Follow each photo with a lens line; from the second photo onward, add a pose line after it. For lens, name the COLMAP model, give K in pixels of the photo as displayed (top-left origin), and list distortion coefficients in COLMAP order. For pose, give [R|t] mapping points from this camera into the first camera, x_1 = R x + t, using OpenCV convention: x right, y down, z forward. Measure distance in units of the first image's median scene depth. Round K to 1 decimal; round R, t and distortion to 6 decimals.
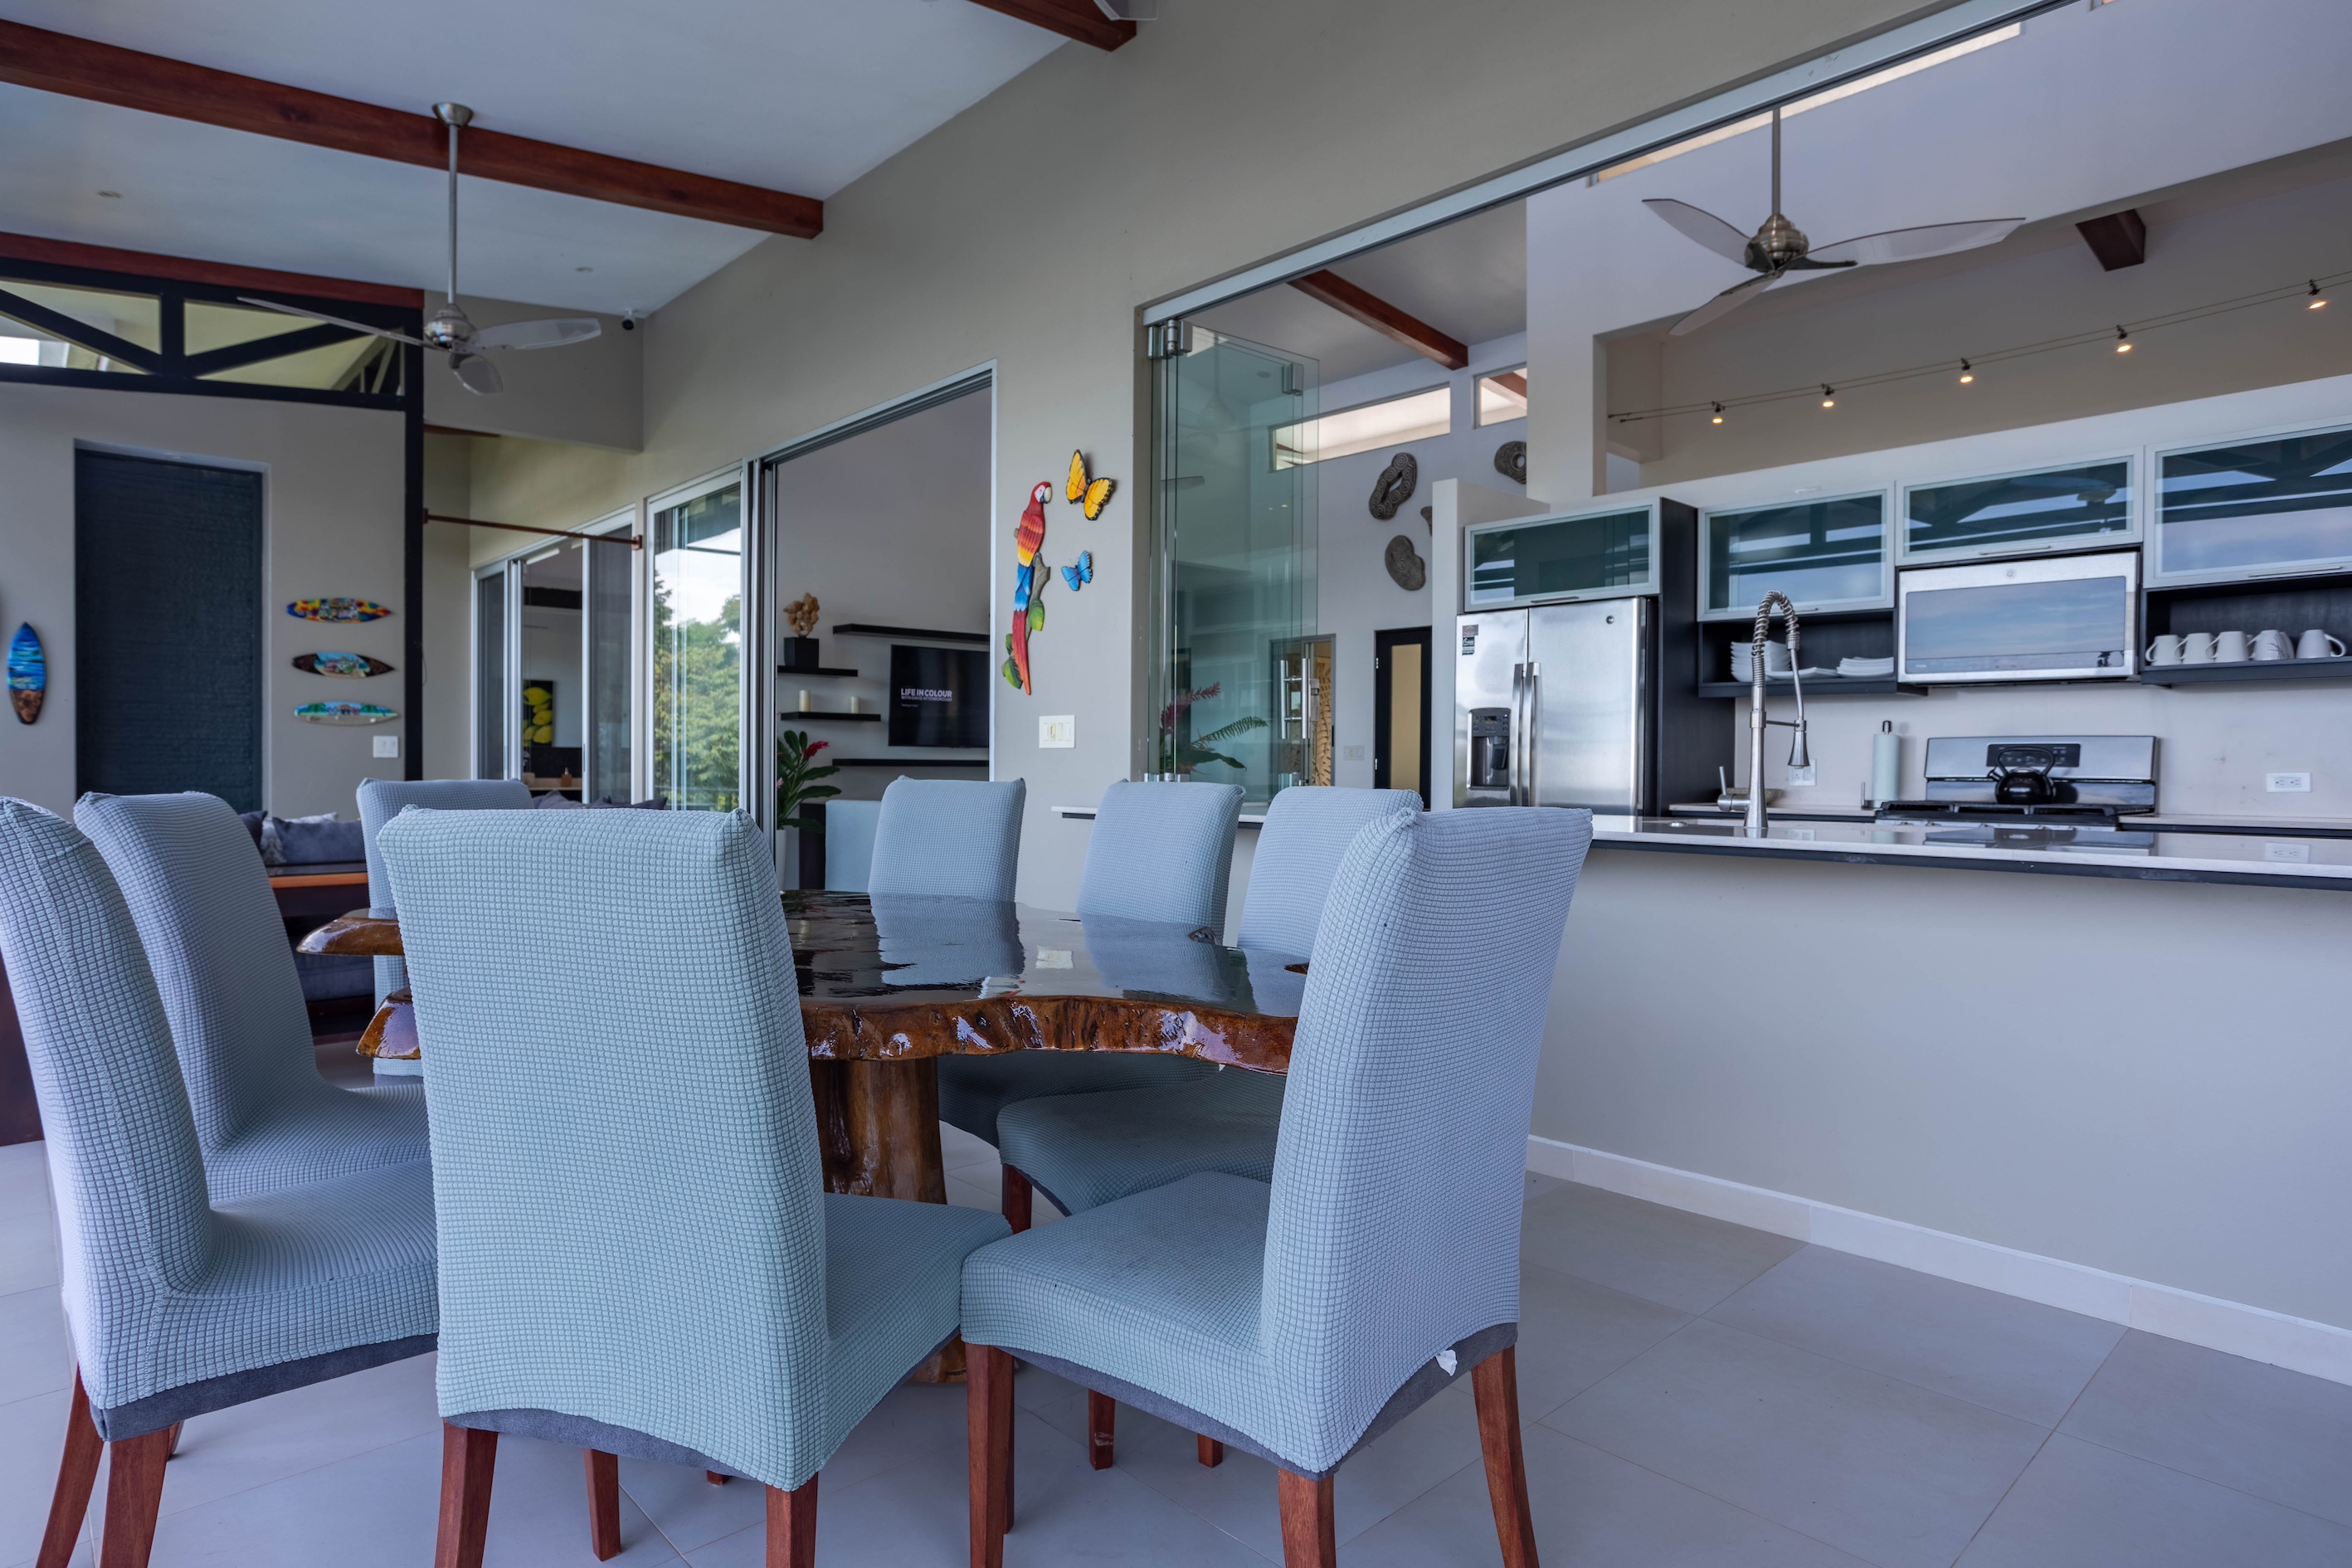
lens RADIAL K [[1296.3, 0, 1176.0], [0, 1296.3, 784.0], [0, 0, 1]] dist [-0.039095, 0.000268]
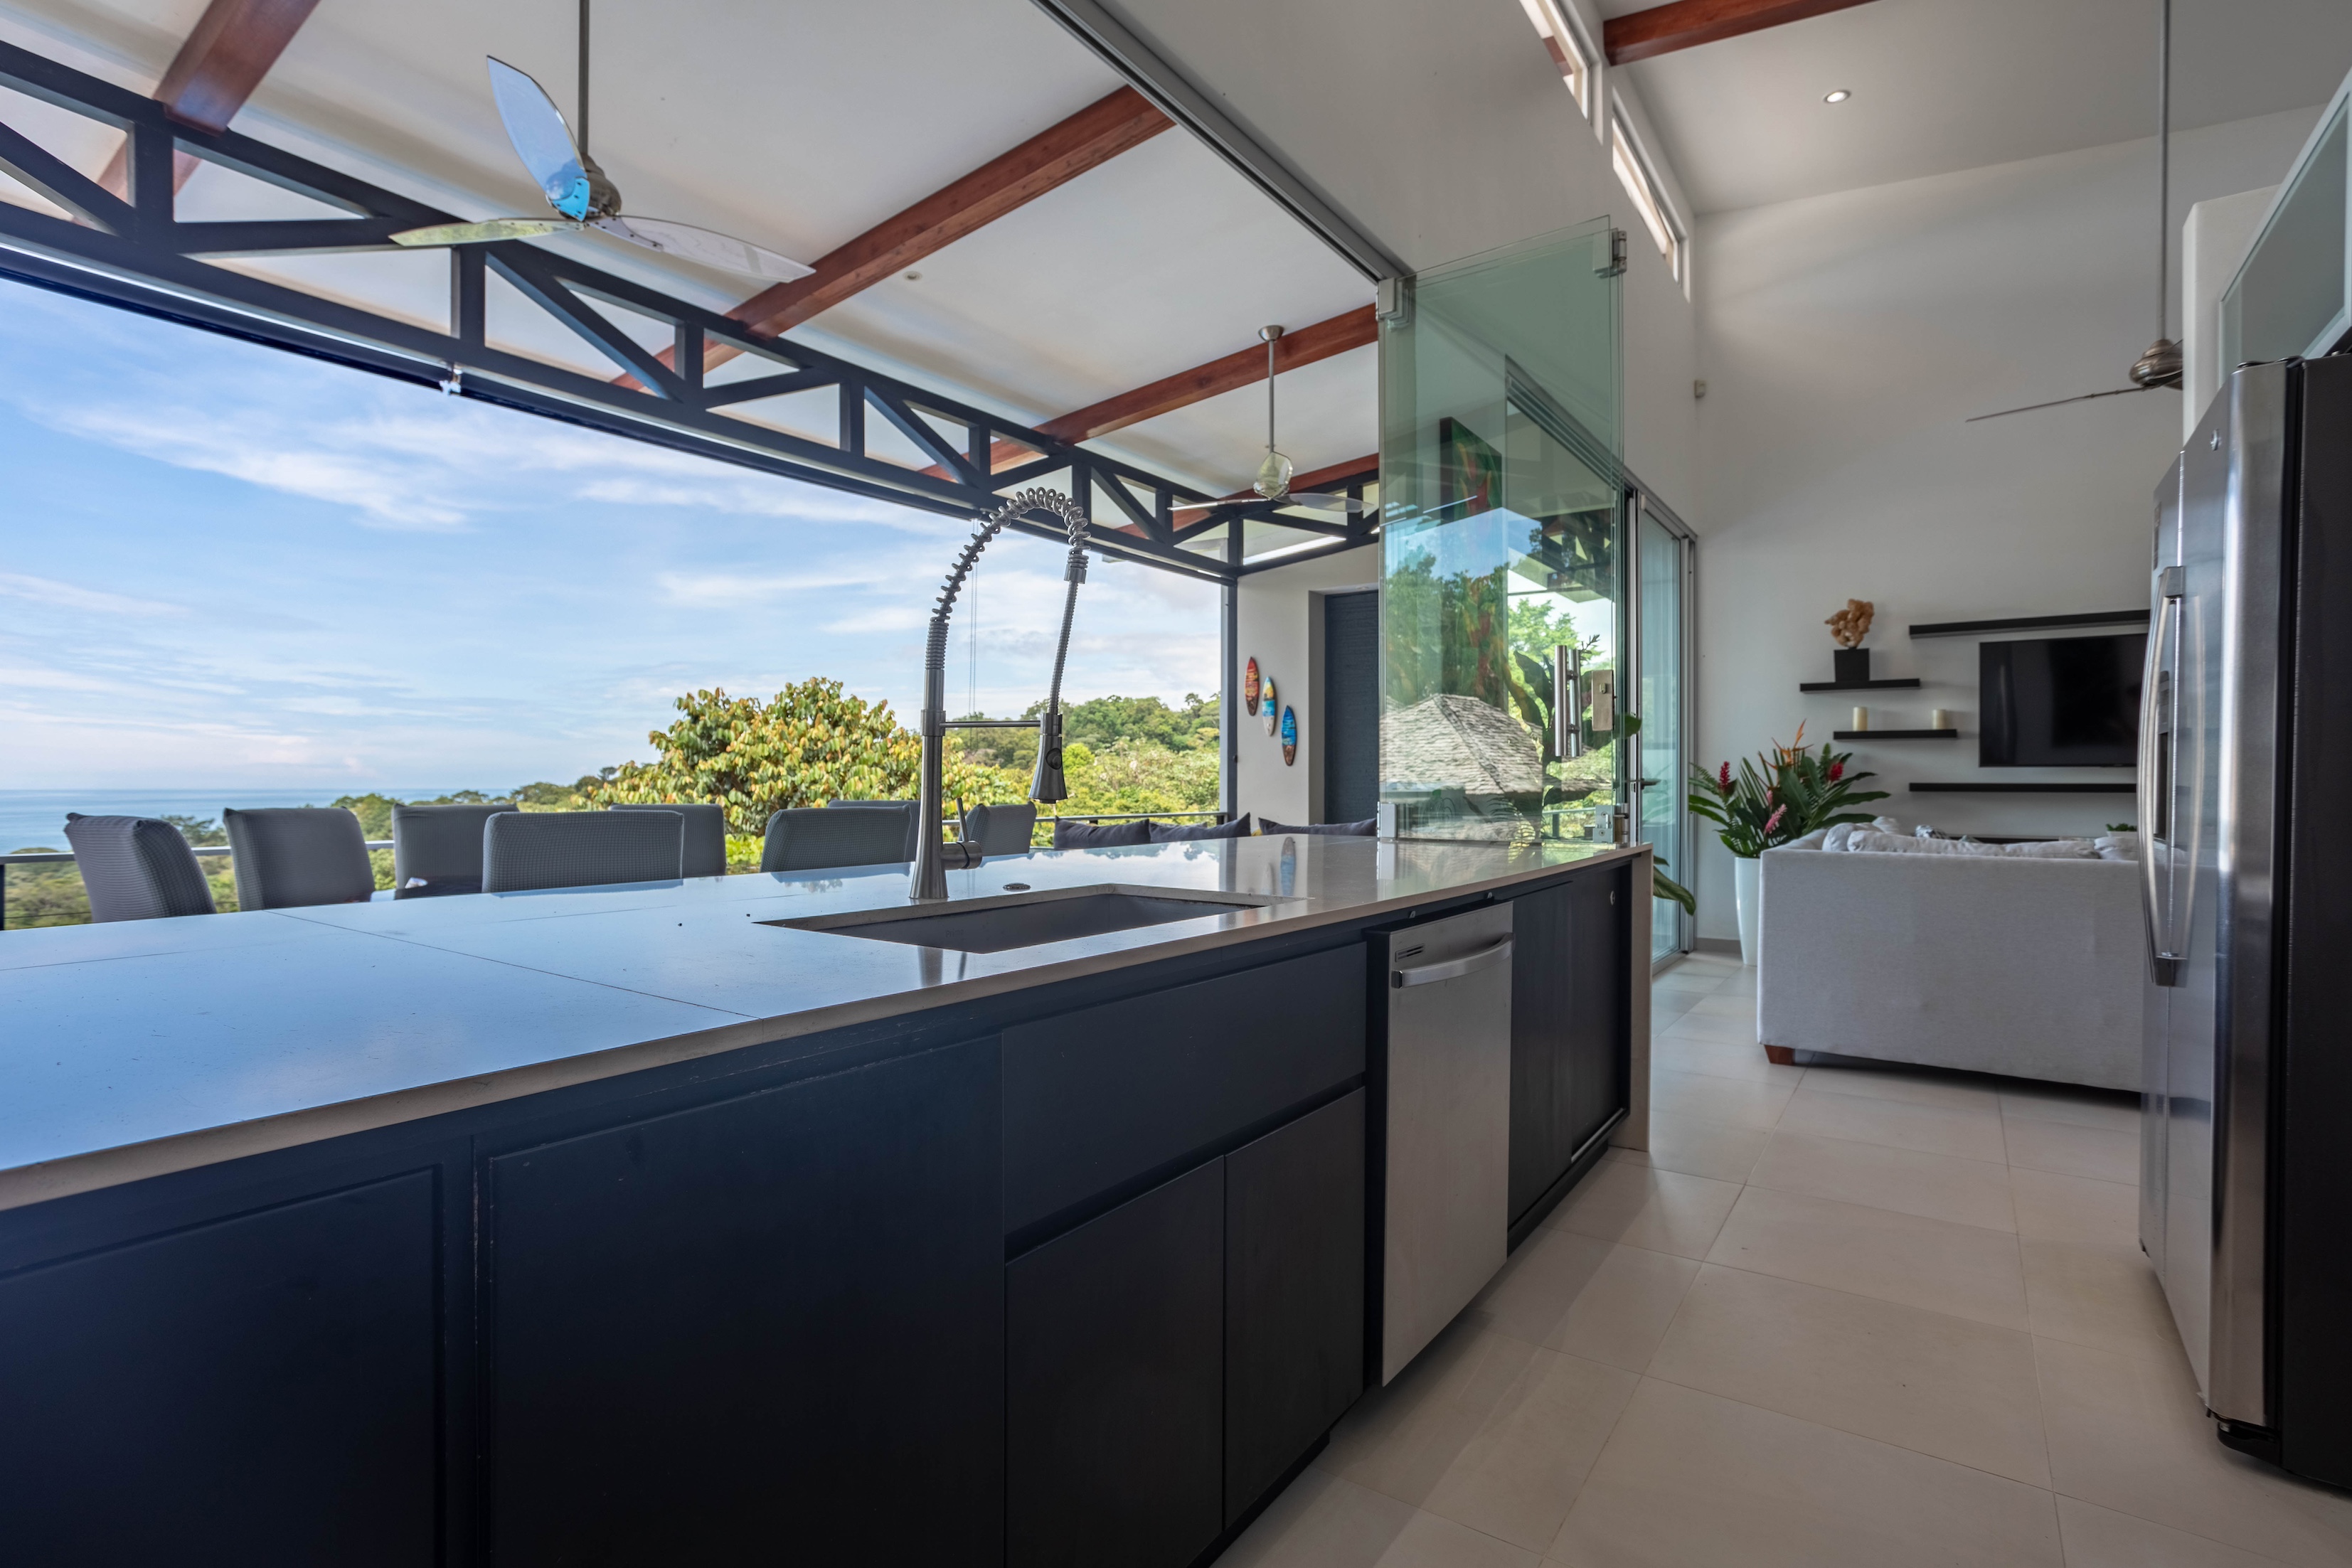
lens RADIAL K [[1134.3, 0, 1176.0], [0, 1134.3, 784.0], [0, 0, 1]] dist [-0.049533, 0.029632]
pose [[0.203001, -0.002639, -0.979175, 0.364481], [-0.010710, 0.999931, -0.004915, -0.009730], [0.979120, 0.011484, 0.202958, 0.363814]]
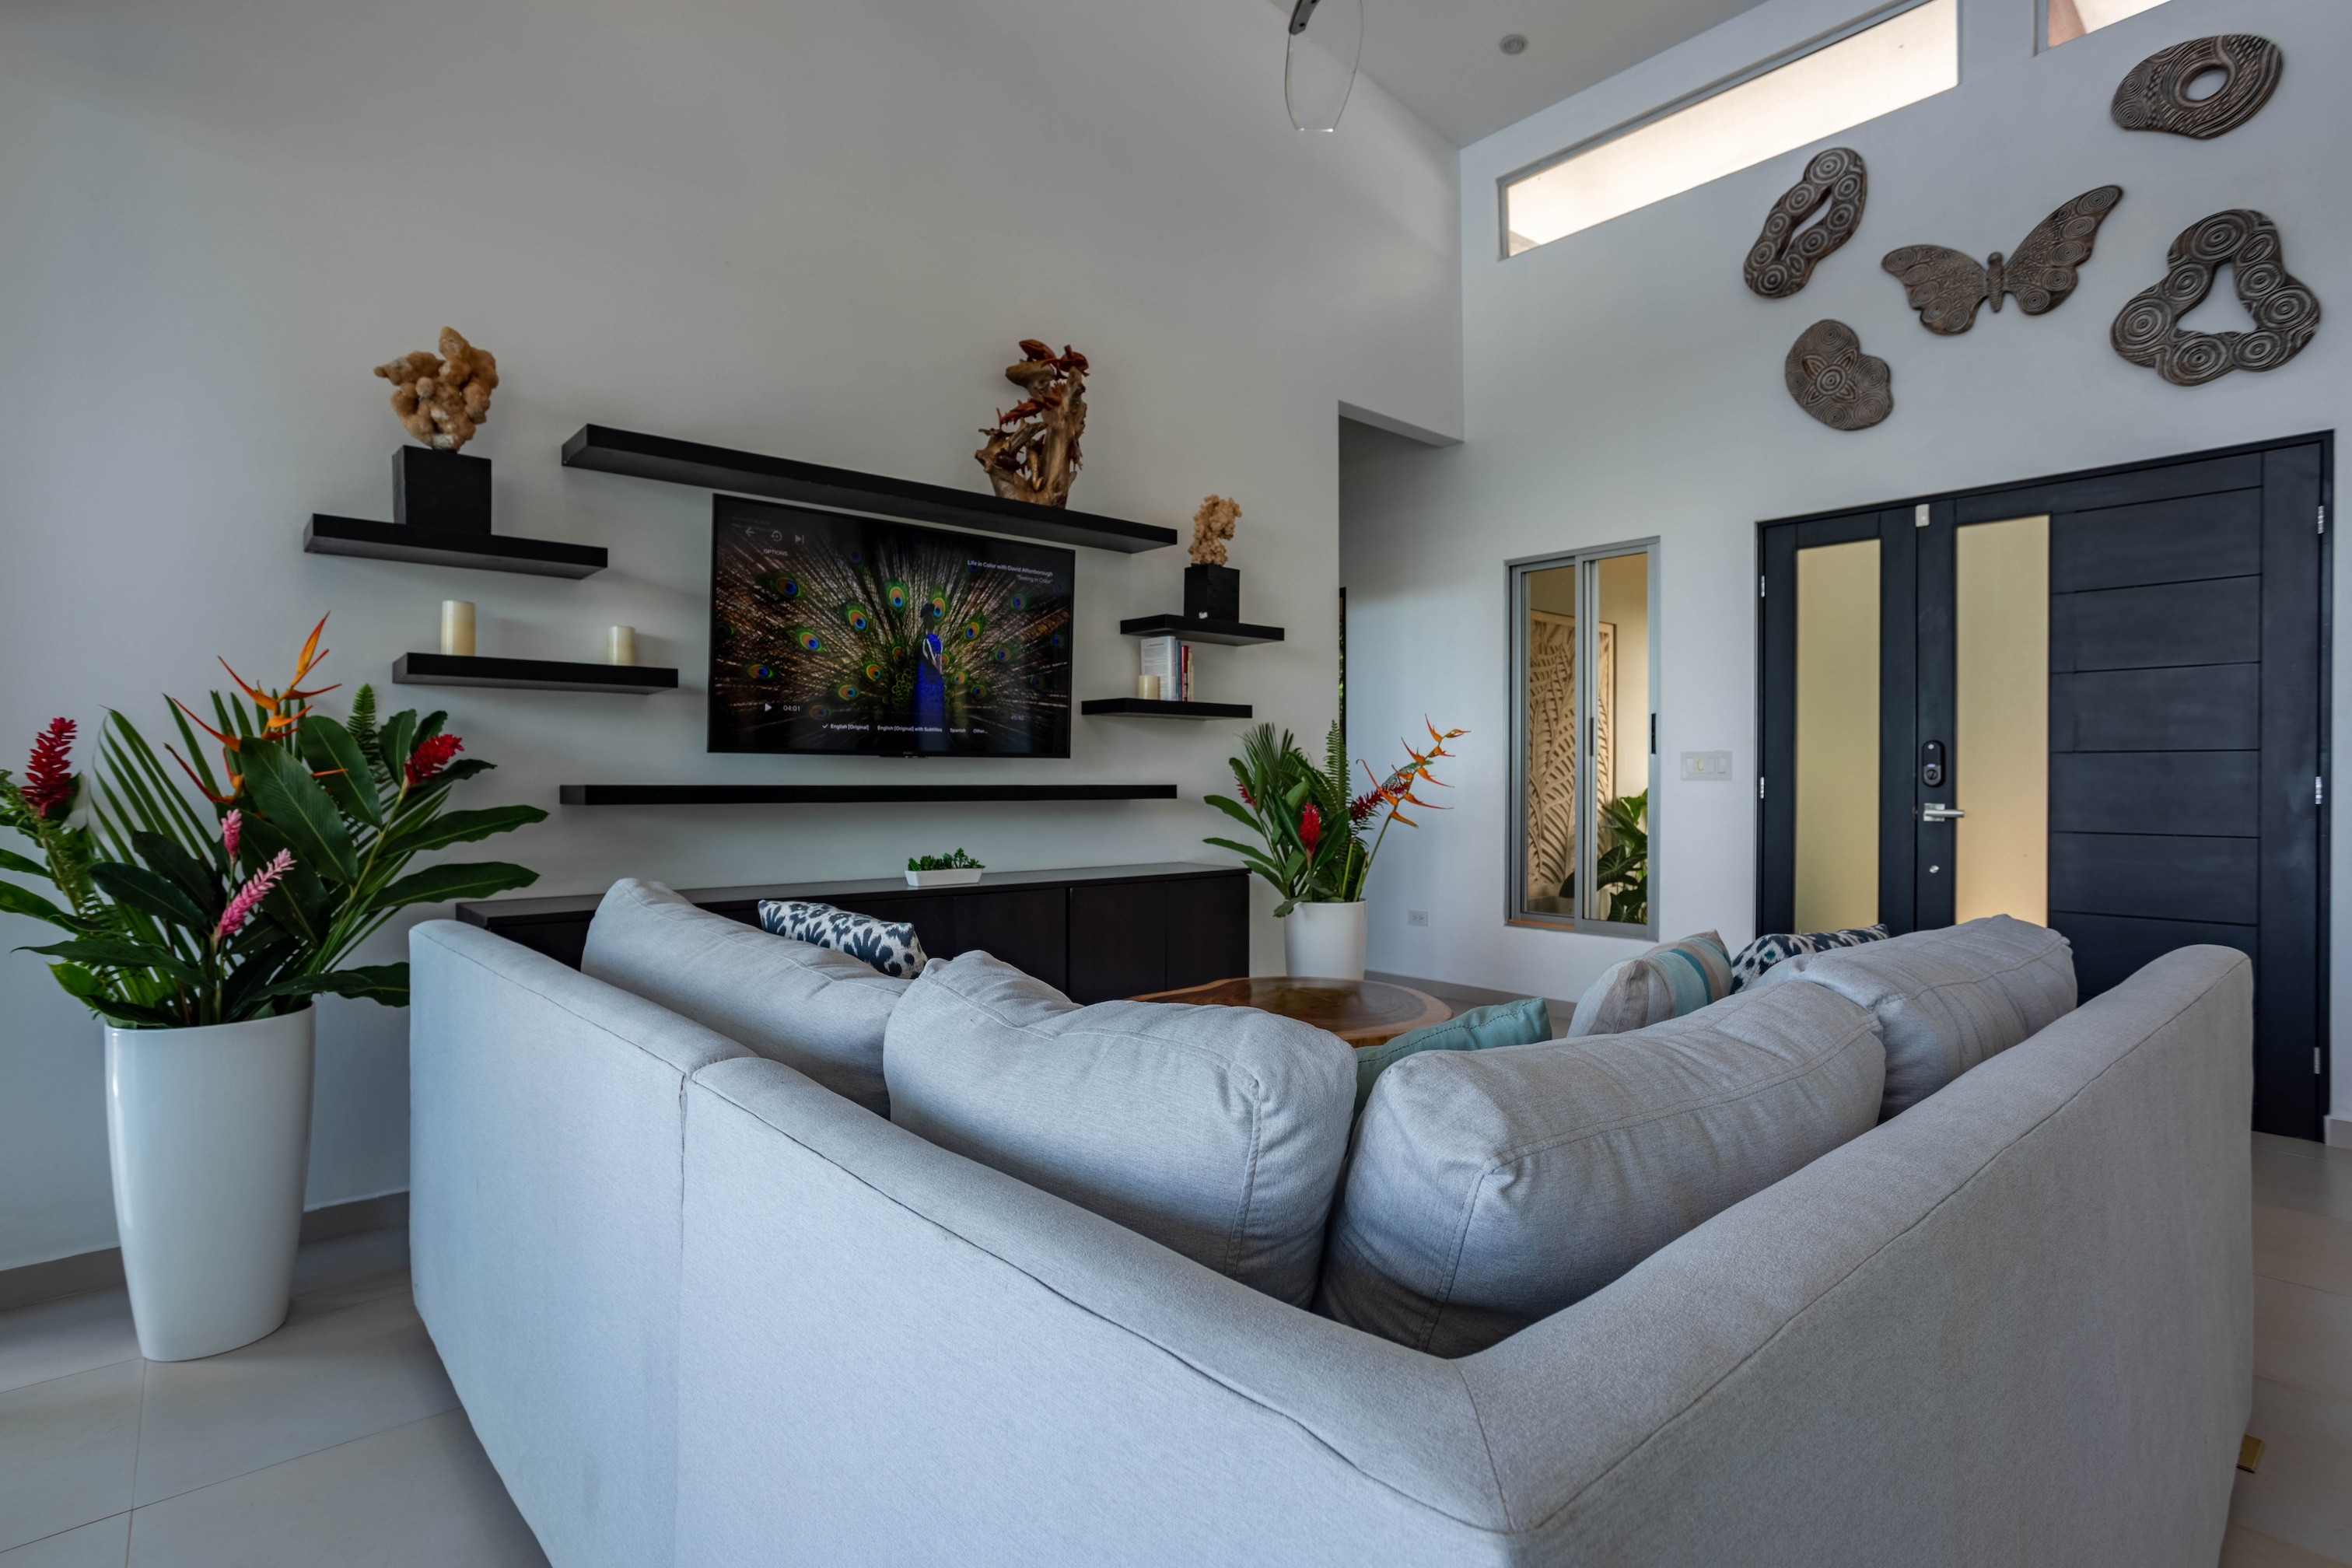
lens RADIAL K [[1162.4, 0, 1159.4], [0, 1162.4, 772.0], [0, 0, 1]] dist [-0.052446, 0.032935]
pose [[0.998981, -0.000388, -0.045121, -0.068359], [-0.000277, 0.999891, -0.014731, -0.017980], [0.045121, 0.014728, 0.998873, 0.657887]]
